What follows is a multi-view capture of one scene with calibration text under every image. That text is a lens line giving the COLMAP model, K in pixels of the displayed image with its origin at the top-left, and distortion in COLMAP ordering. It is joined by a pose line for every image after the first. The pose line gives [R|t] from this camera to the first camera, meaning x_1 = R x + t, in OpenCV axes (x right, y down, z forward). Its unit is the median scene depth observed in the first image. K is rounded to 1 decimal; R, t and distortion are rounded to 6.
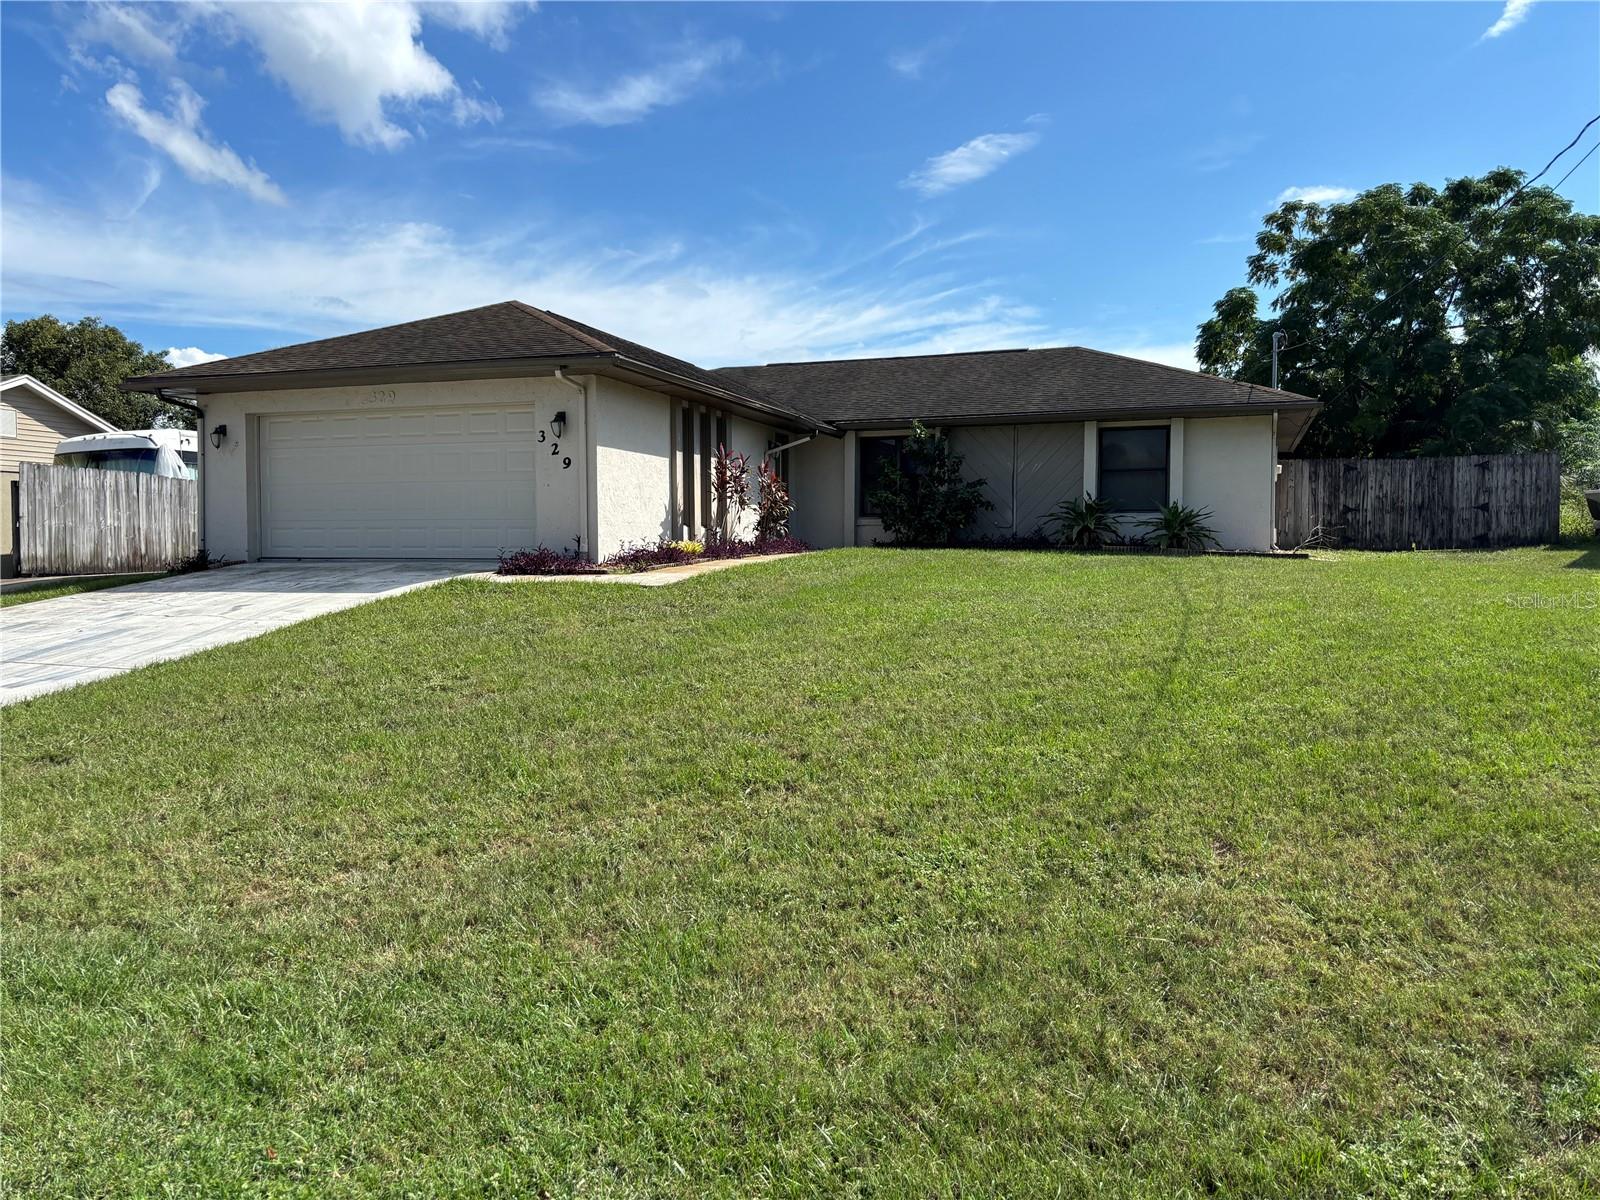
lens RADIAL K [[1233.7, 0, 803.4], [0, 1233.7, 604.9], [0, 0, 1]] dist [0.060734, -0.063665]
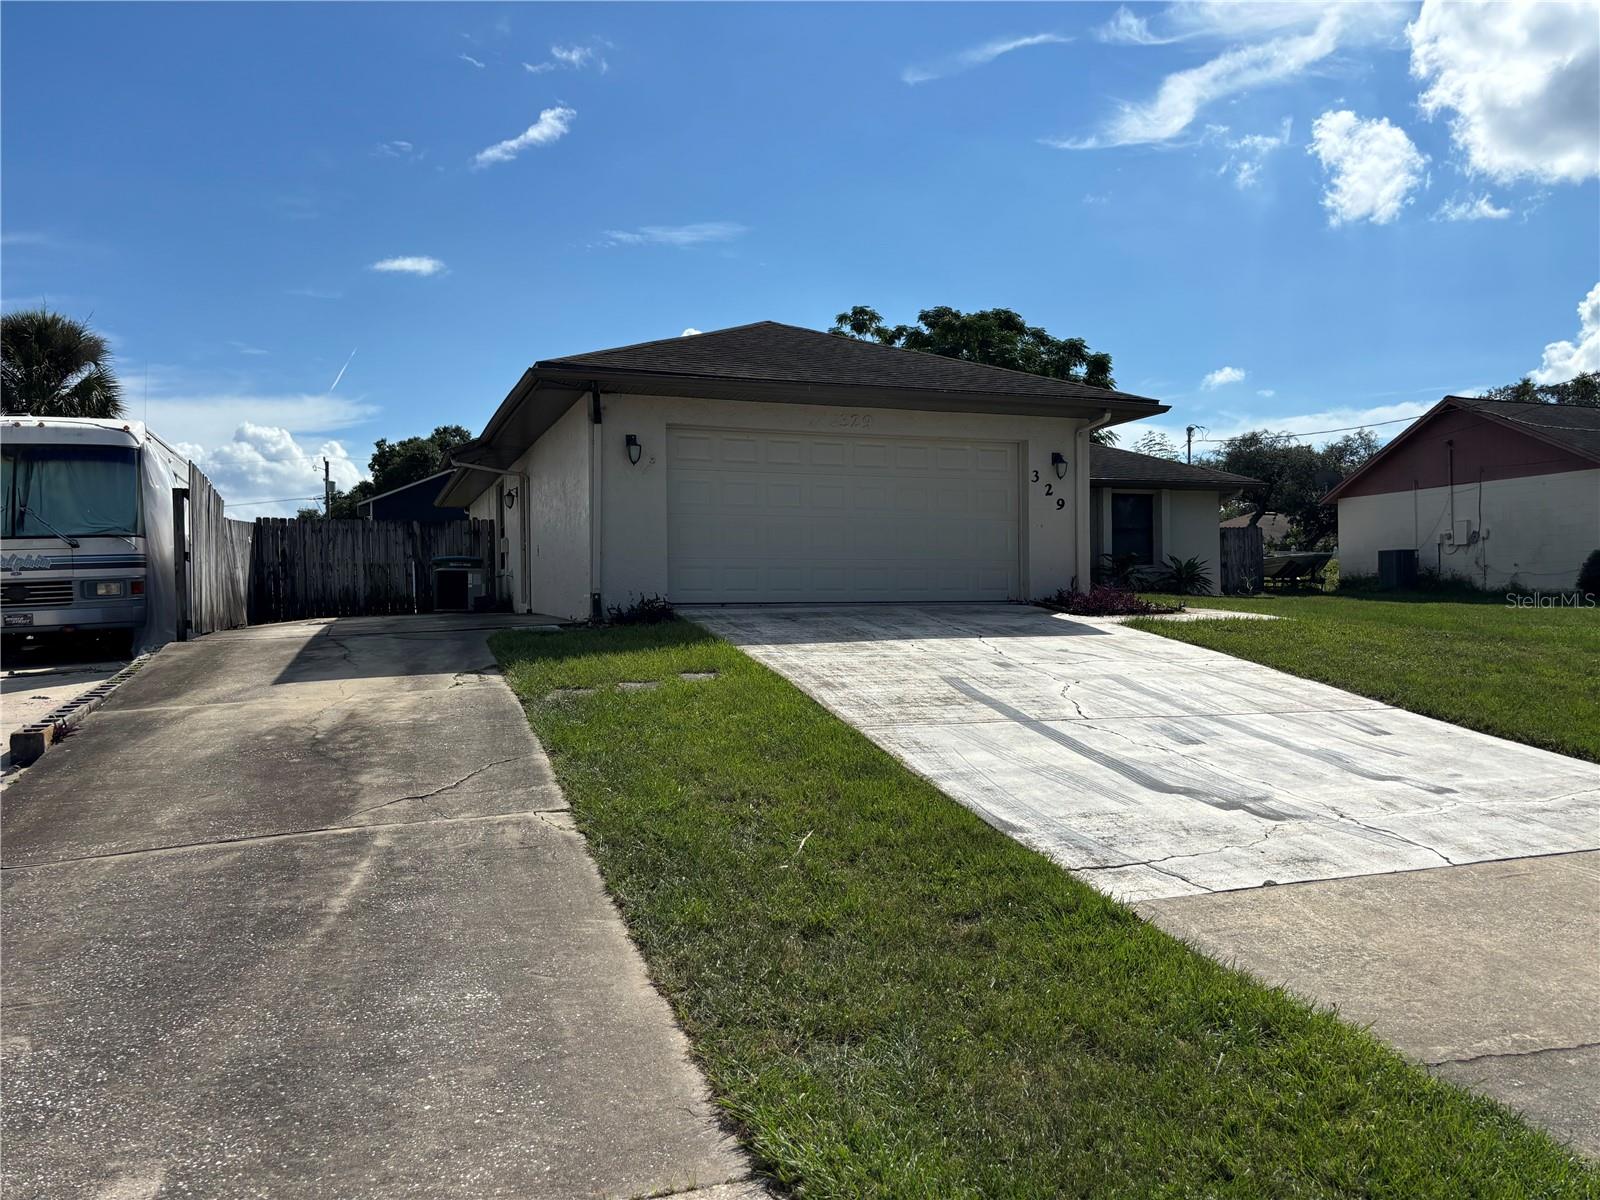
lens RADIAL K [[1233.7, 0, 794.1], [0, 1233.7, 586.8], [0, 0, 1]] dist [0.060734, -0.063665]
pose [[0.752677, 0.003561, 0.658381, -0.680687], [0.037714, 0.998110, -0.048514, -0.004707], [-0.657309, 0.061345, 0.751120, 0.261531]]
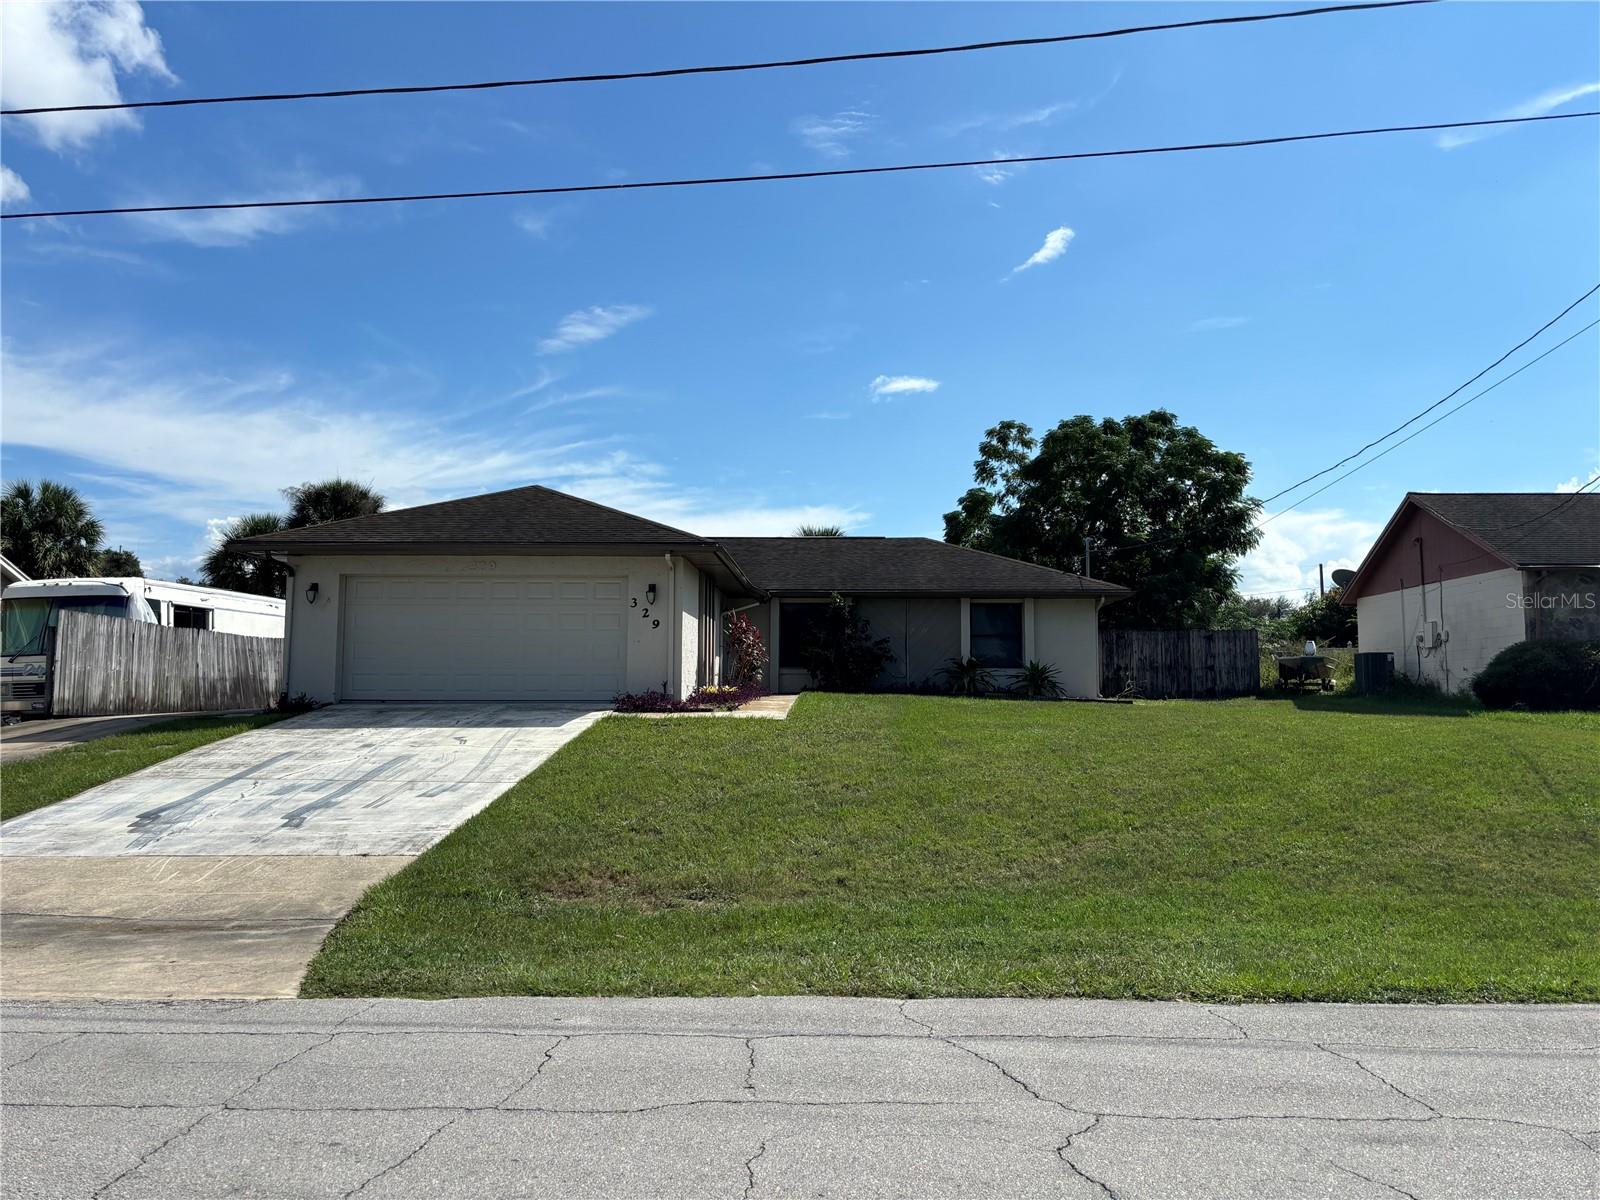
lens RADIAL K [[1233.7, 0, 805.8], [0, 1233.7, 609.3], [0, 0, 1]] dist [0.060734, -0.063665]
pose [[0.953662, 0.026757, 0.299689, -0.283276], [0.008352, 0.993300, -0.115265, 0.011026], [-0.300765, 0.112427, 0.947048, -0.160562]]
